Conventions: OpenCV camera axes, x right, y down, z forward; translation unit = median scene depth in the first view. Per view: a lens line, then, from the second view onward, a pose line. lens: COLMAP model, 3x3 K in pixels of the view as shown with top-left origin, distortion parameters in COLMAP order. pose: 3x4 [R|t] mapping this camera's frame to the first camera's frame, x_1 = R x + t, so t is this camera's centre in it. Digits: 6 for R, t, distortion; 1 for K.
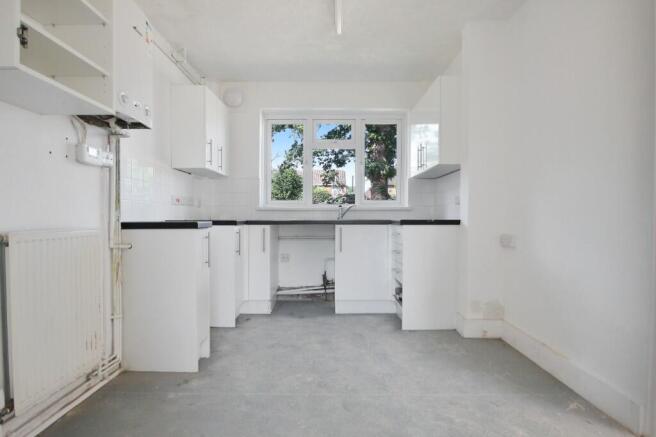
lens RADIAL K [[332.6, 0, 337.7], [0, 332.6, 218.4], [0, 0, 1]] dist [-0.000120, 0.000347]
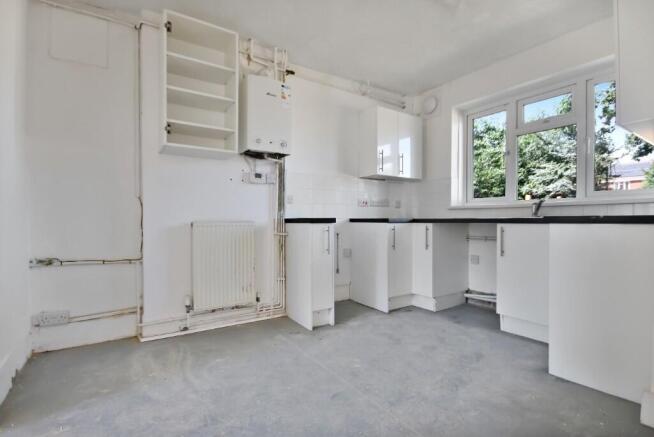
lens RADIAL K [[323.9, 0, 358.6], [0, 323.9, 220.1], [0, 0, 1]] dist [-0.001449, -0.000285]
pose [[0.585504, 0.002047, -0.810667, 0.478304], [-0.002844, 0.999996, 0.000471, 0.011190], [0.810664, 0.002029, 0.585508, 0.253196]]
